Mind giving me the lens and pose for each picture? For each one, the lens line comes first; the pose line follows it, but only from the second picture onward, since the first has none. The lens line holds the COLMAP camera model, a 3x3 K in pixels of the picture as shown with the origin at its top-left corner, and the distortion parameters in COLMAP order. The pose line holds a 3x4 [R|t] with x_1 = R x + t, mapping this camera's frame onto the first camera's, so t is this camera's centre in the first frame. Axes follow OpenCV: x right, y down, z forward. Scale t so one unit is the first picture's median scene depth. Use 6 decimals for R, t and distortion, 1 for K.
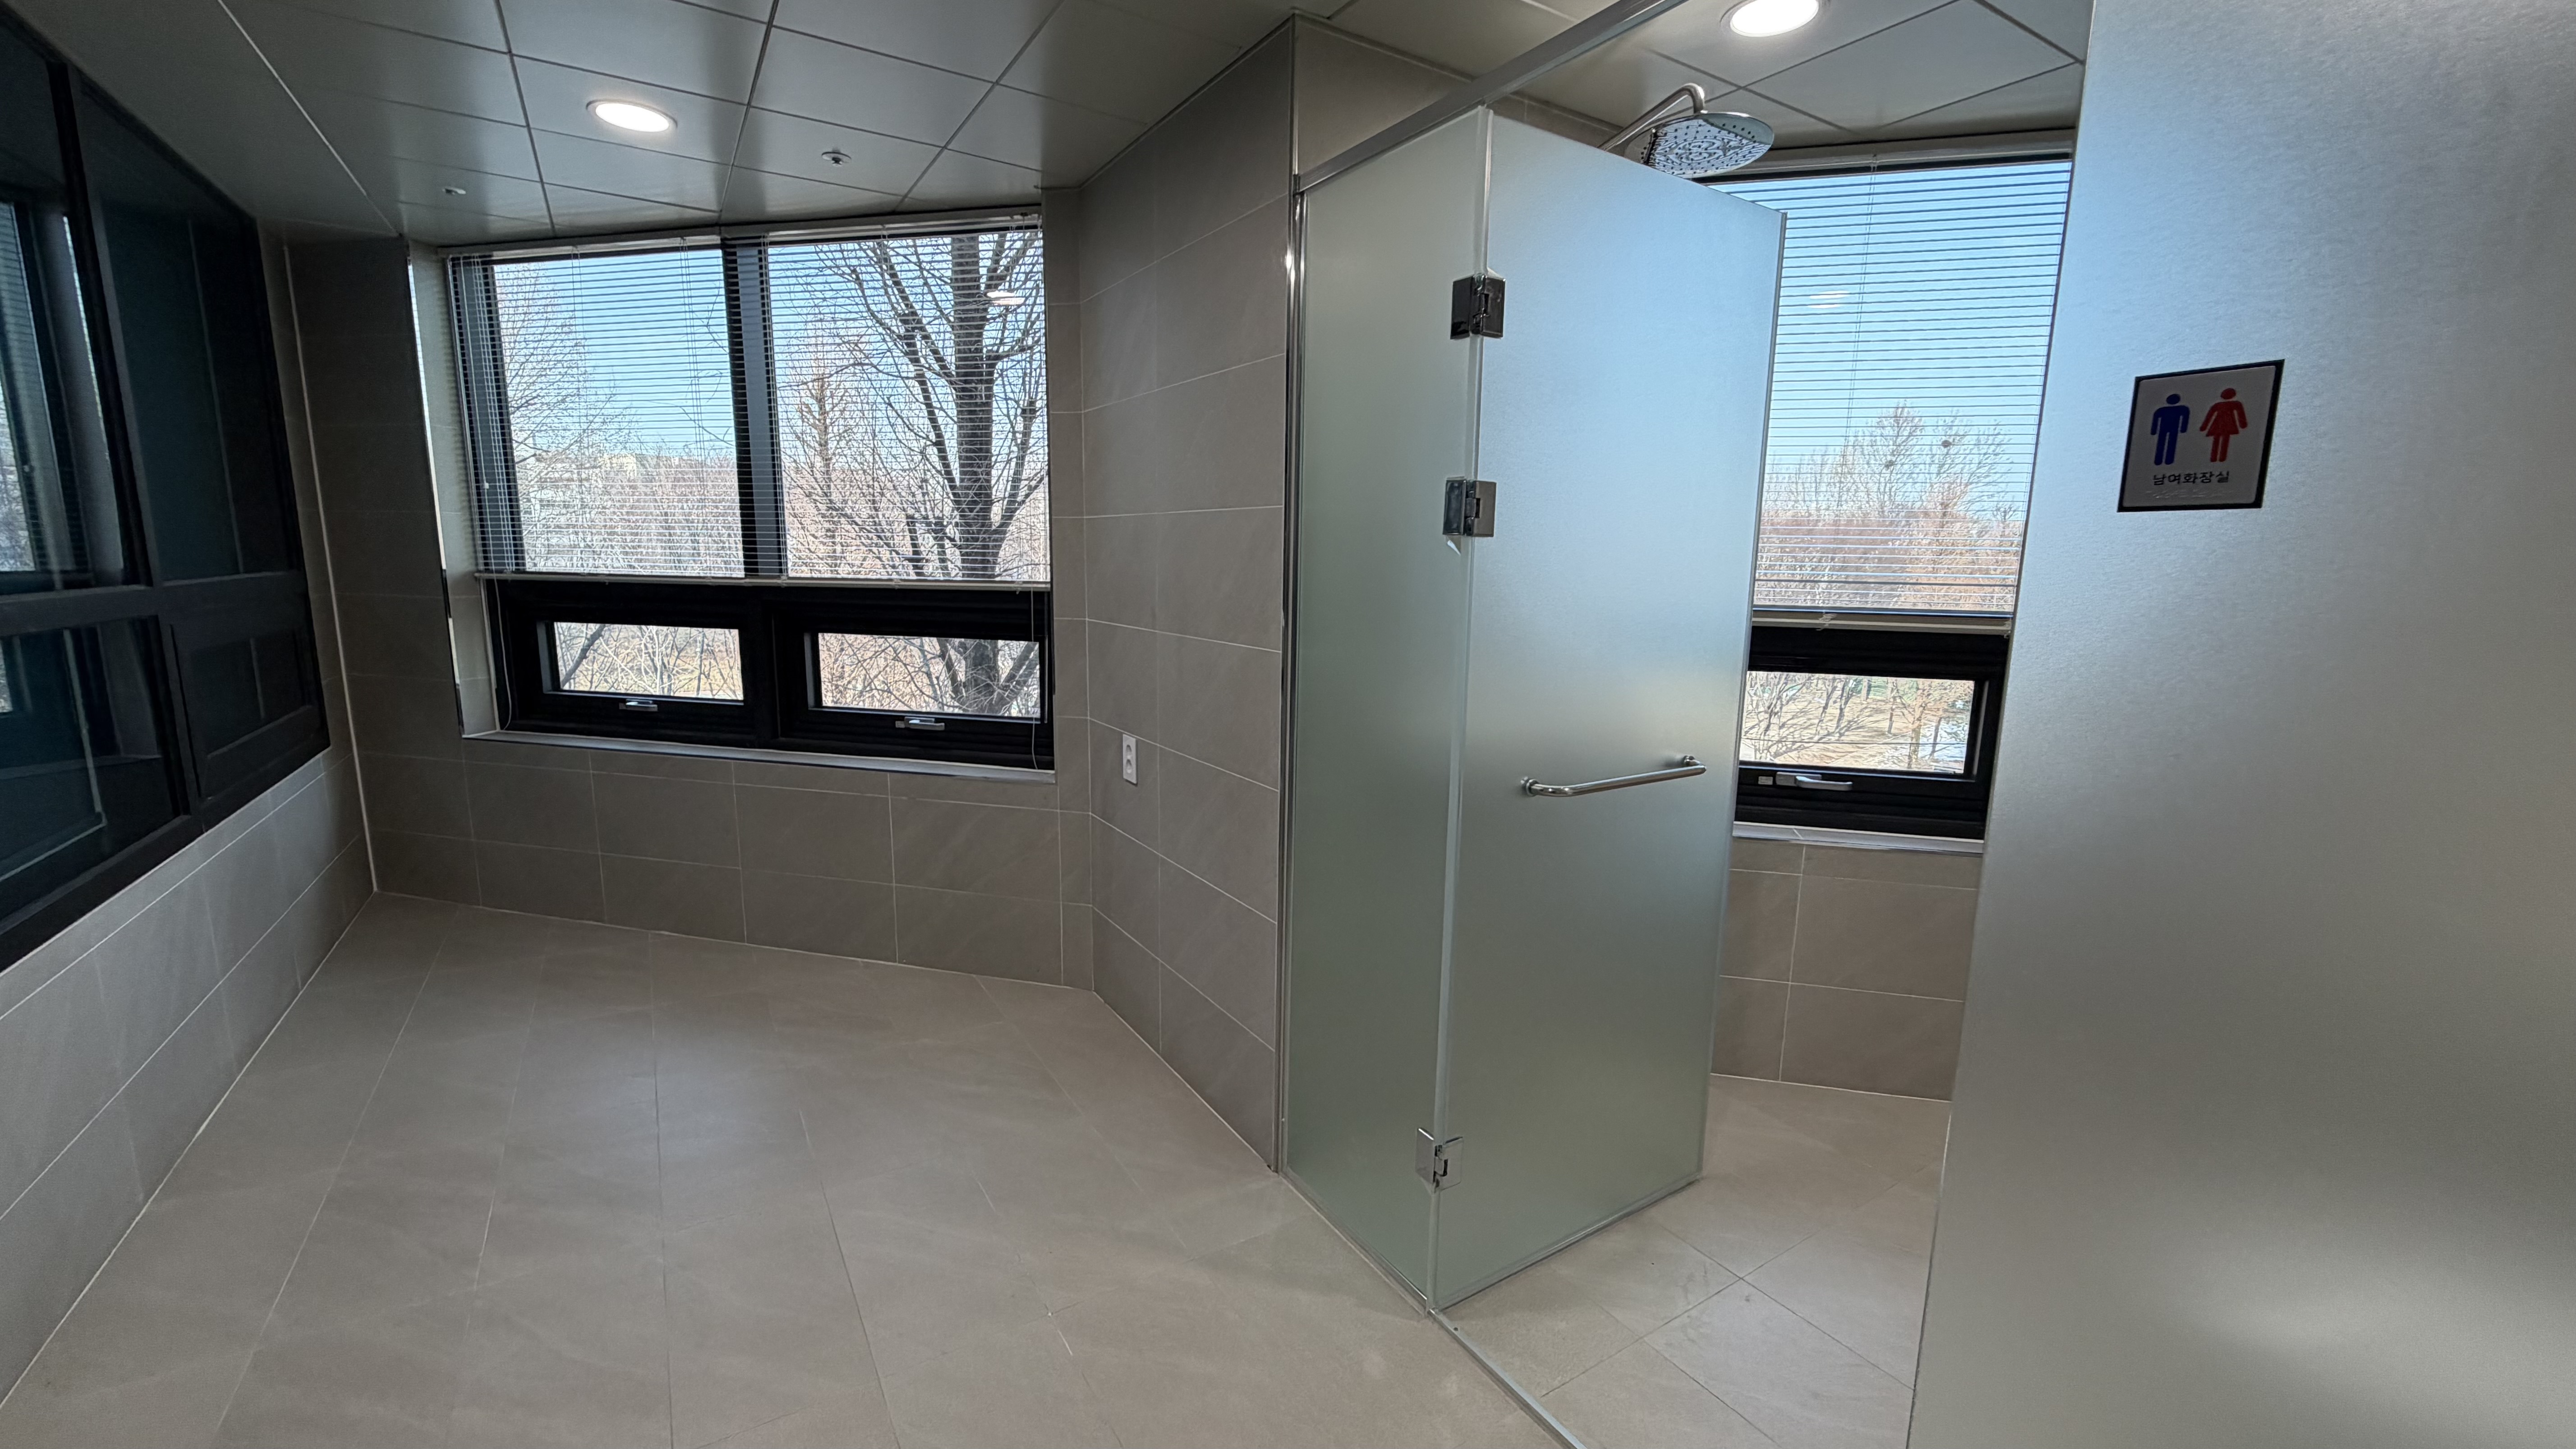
lens RADIAL K [[1014.1, 0, 1288.0], [0, 1014.1, 724.5], [0, 0, 1]] dist [0.001705, -0.000020]
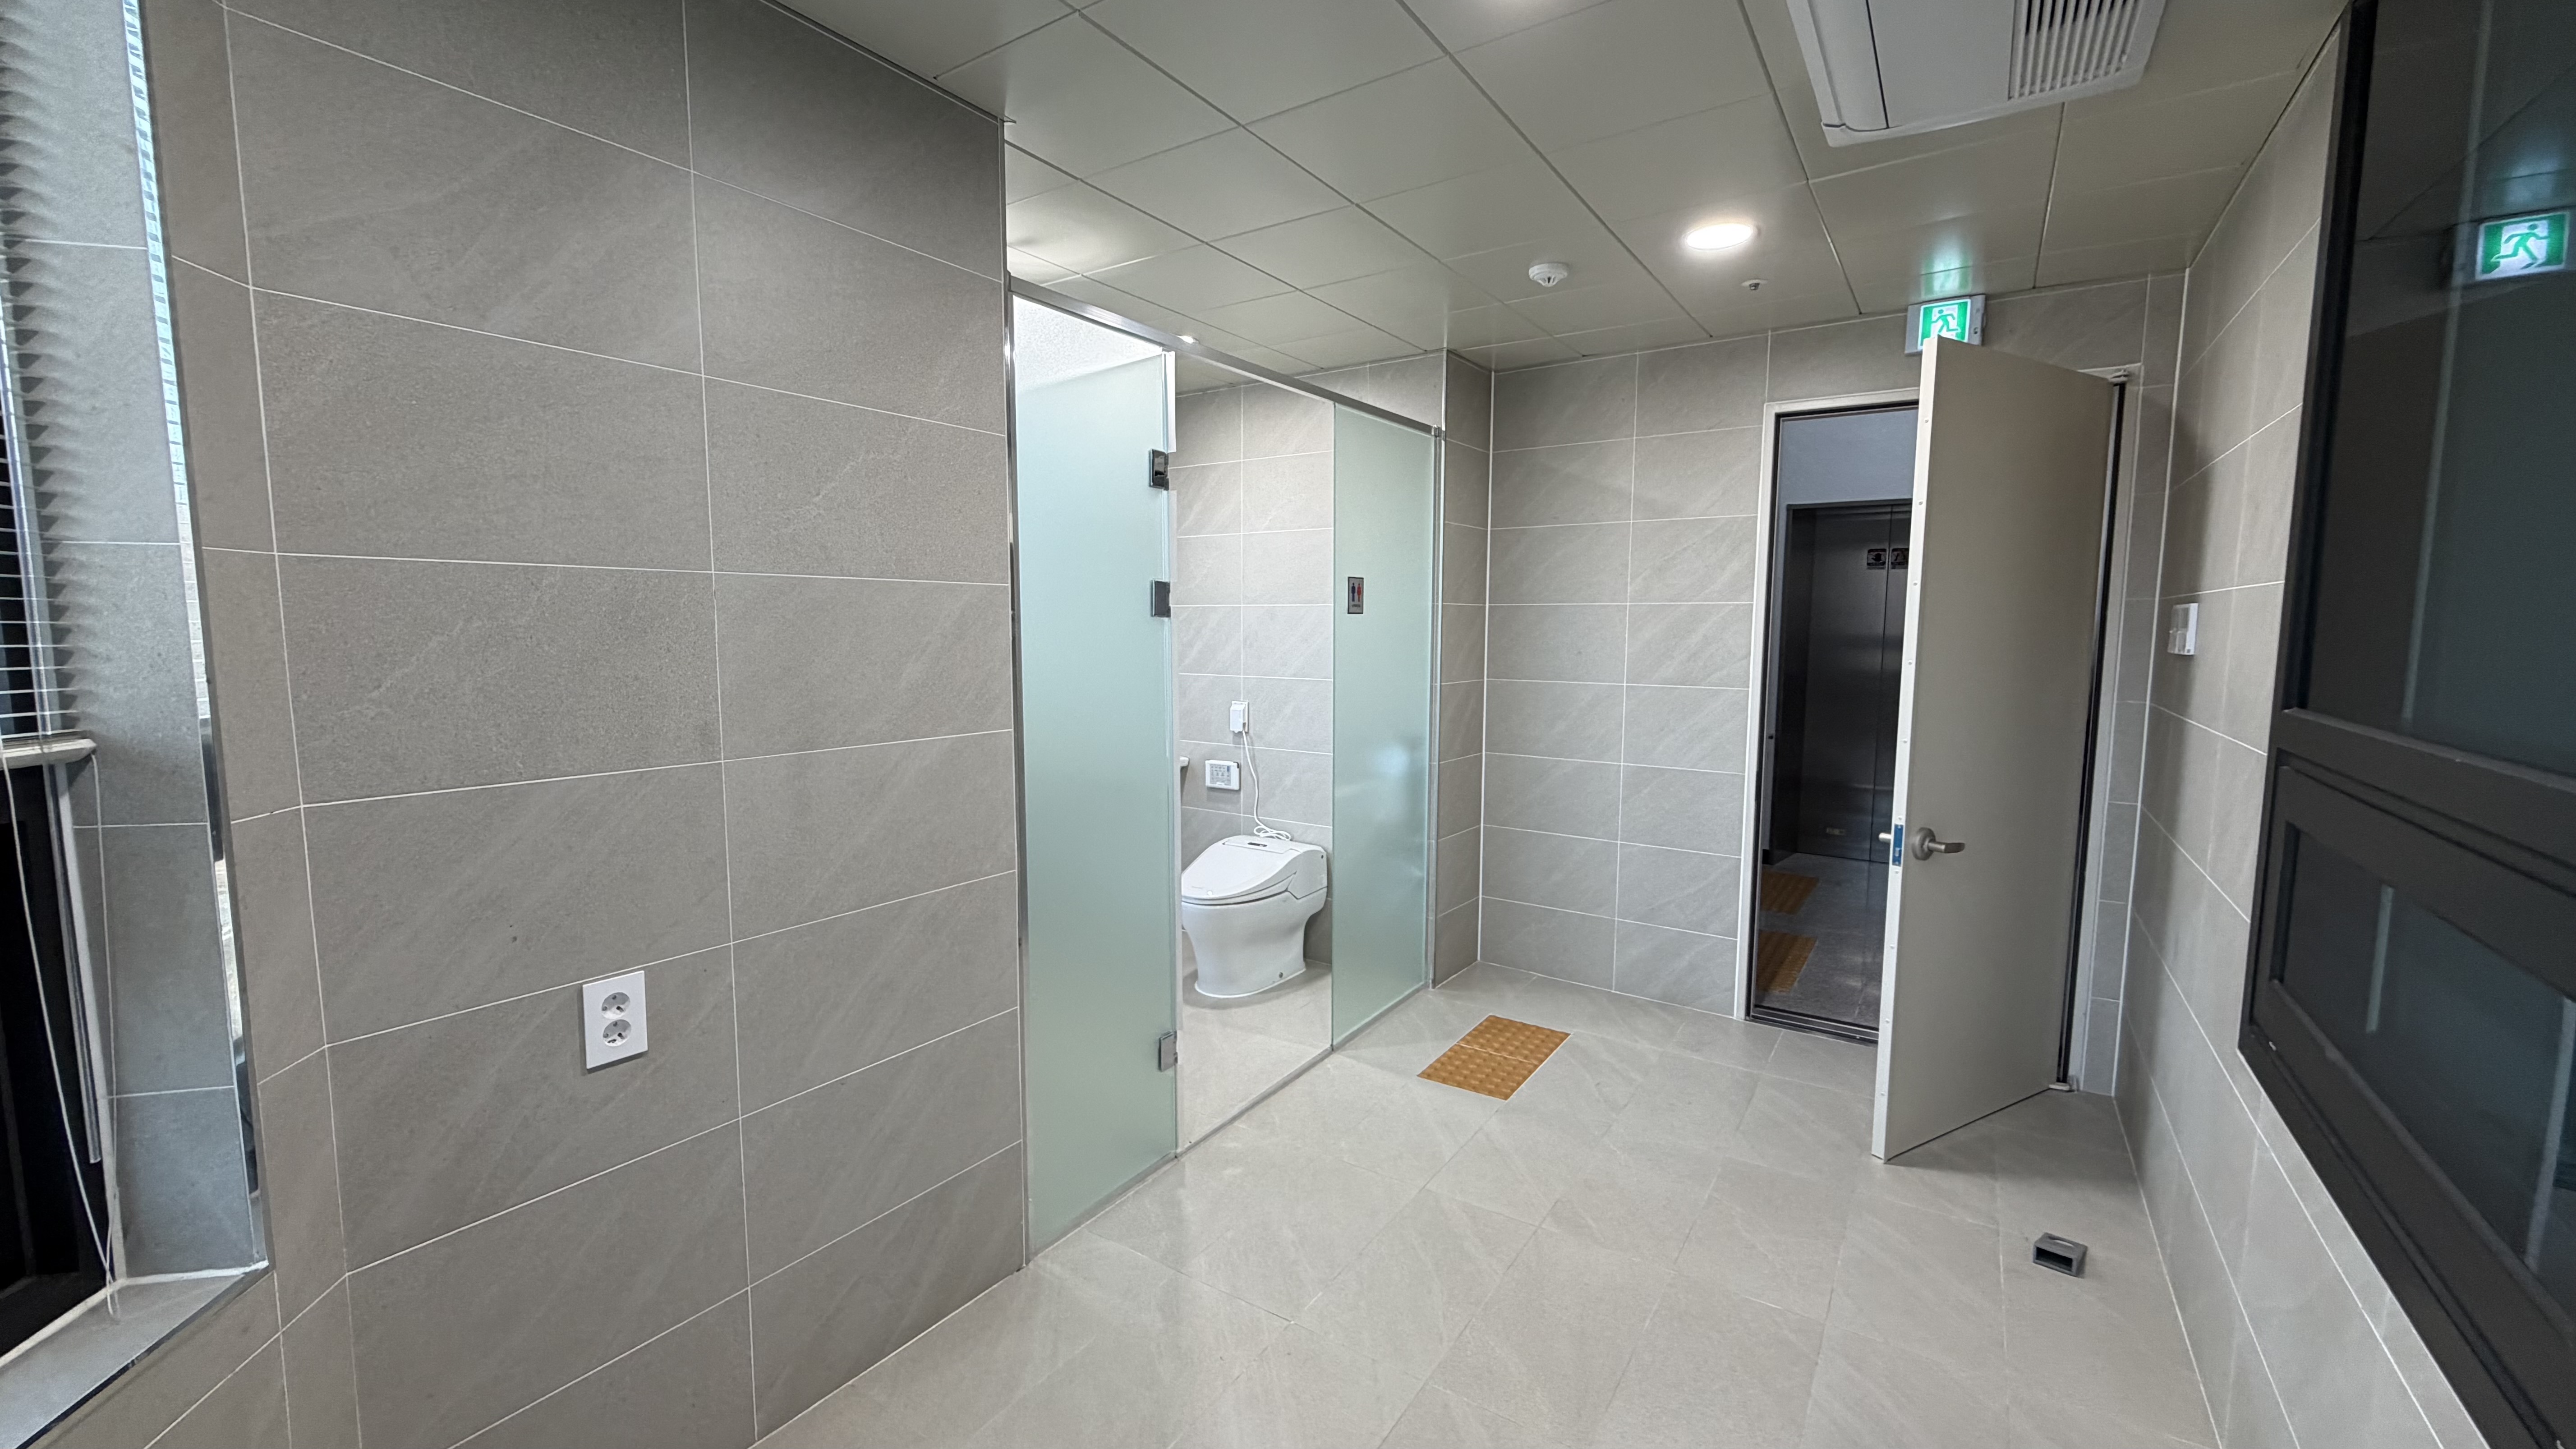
lens RADIAL K [[1014.1, 0, 1288.0], [0, 1014.1, 724.5], [0, 0, 1]] dist [0.001705, -0.000020]
pose [[-0.407474, -0.108491, 0.906749, -1.101610], [0.139504, 0.973869, 0.179212, -0.234893], [-0.902499, 0.199519, -0.381692, 1.231671]]
